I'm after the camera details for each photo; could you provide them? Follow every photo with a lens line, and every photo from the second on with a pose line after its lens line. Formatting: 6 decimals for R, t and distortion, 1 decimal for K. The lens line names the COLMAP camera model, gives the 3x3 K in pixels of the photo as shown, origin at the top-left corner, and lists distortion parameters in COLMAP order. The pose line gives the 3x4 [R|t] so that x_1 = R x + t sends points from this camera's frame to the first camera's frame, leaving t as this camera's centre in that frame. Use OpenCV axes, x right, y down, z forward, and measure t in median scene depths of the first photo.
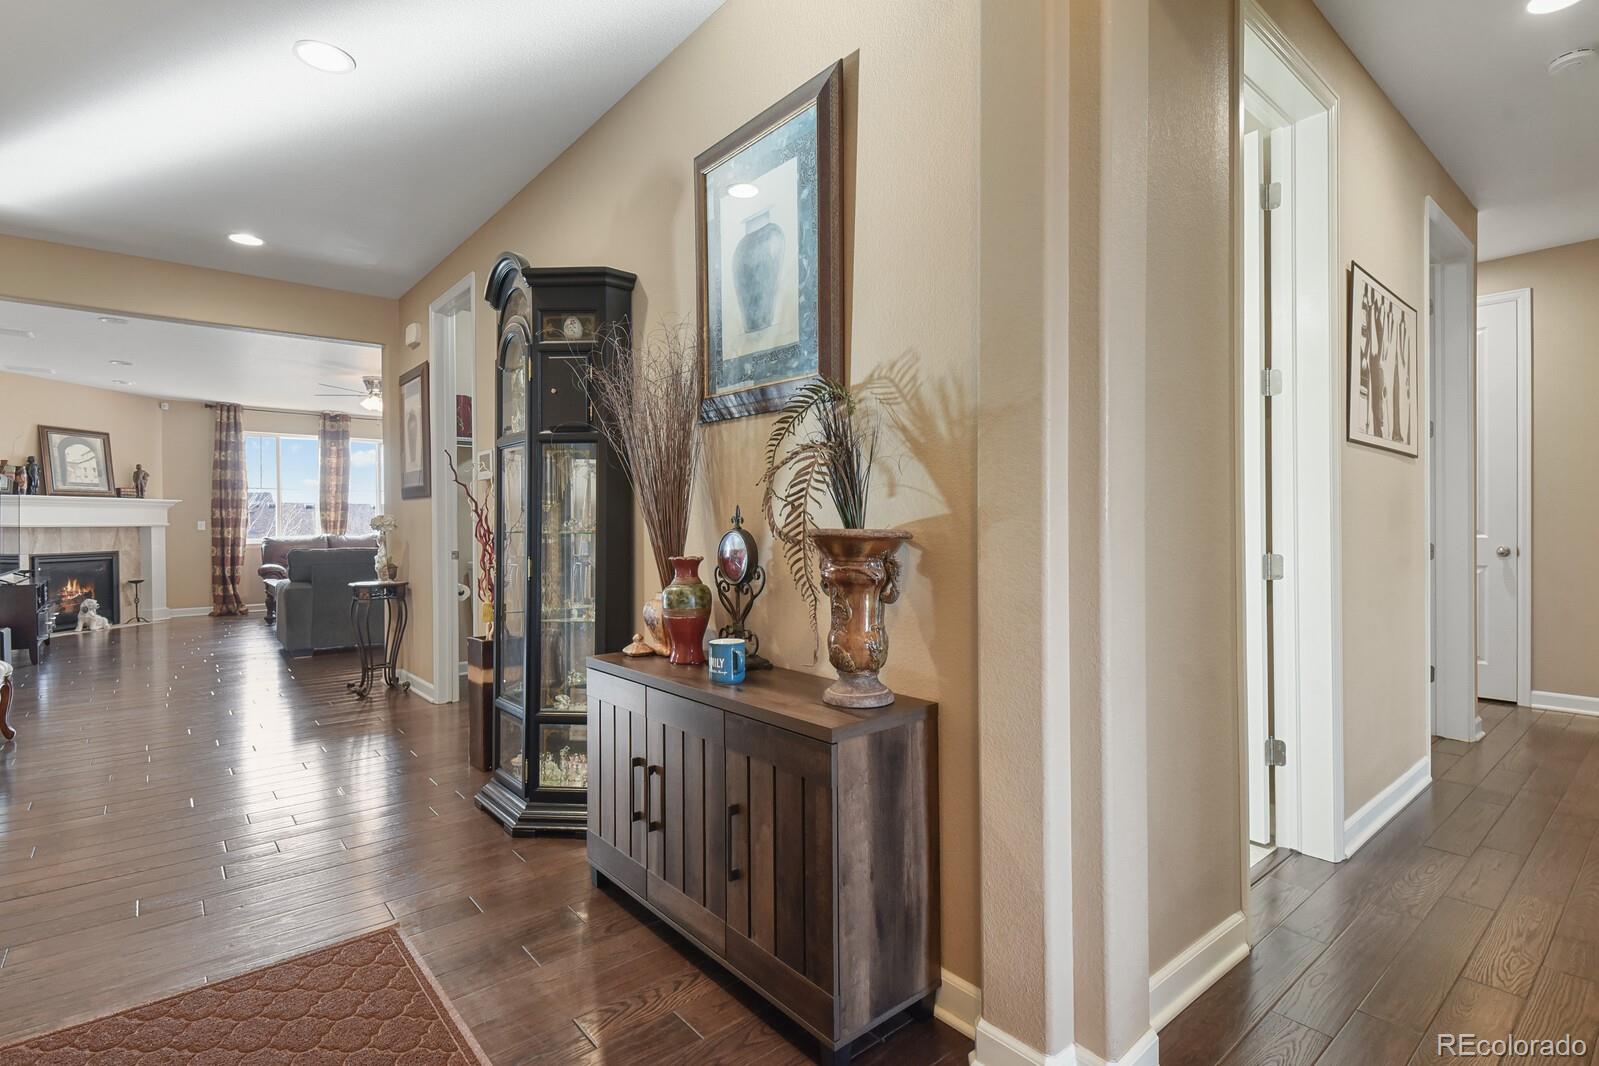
lens RADIAL K [[787.2, 0, 806.8], [0, 787.2, 524.6], [0, 0, 1]] dist [-0.000812, -0.001099]
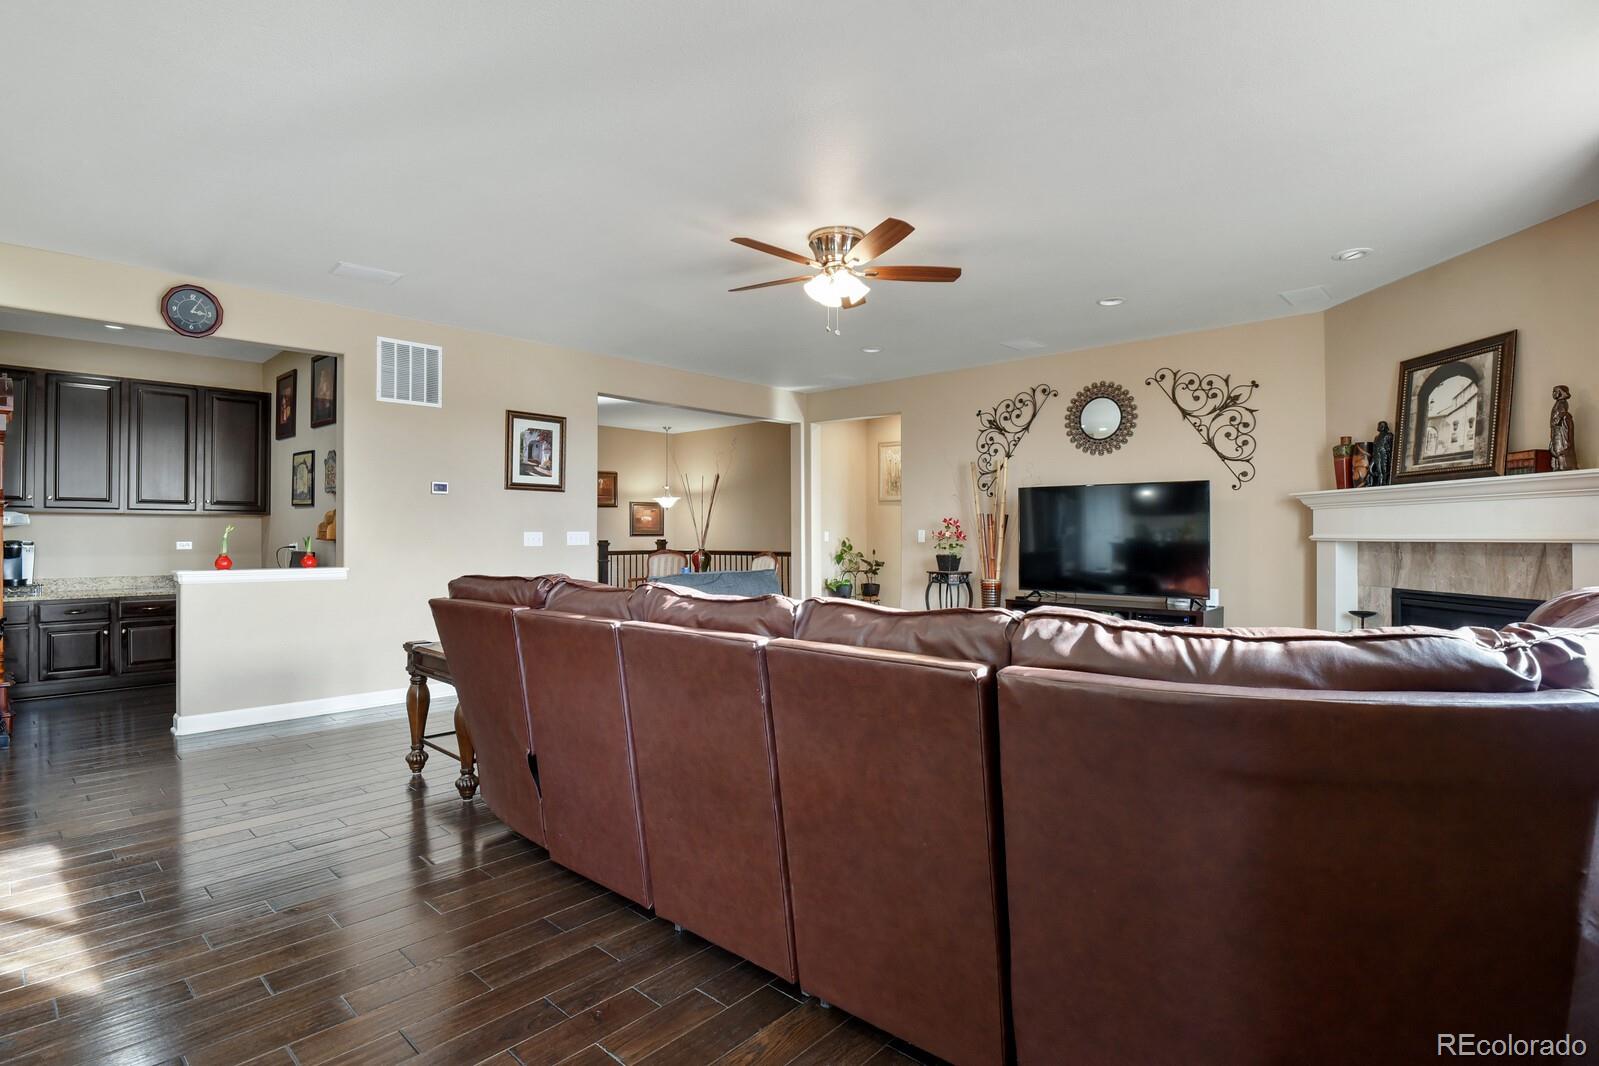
lens RADIAL K [[784.2, 0, 803.6], [0, 784.2, 531.6], [0, 0, 1]] dist [-0.012381, -0.009757]
pose [[-0.992161, 0.007526, -0.124741, -0.442363], [0.007706, 0.999970, -0.000956, -0.006423], [0.124730, -0.001909, -0.992189, 1.396699]]
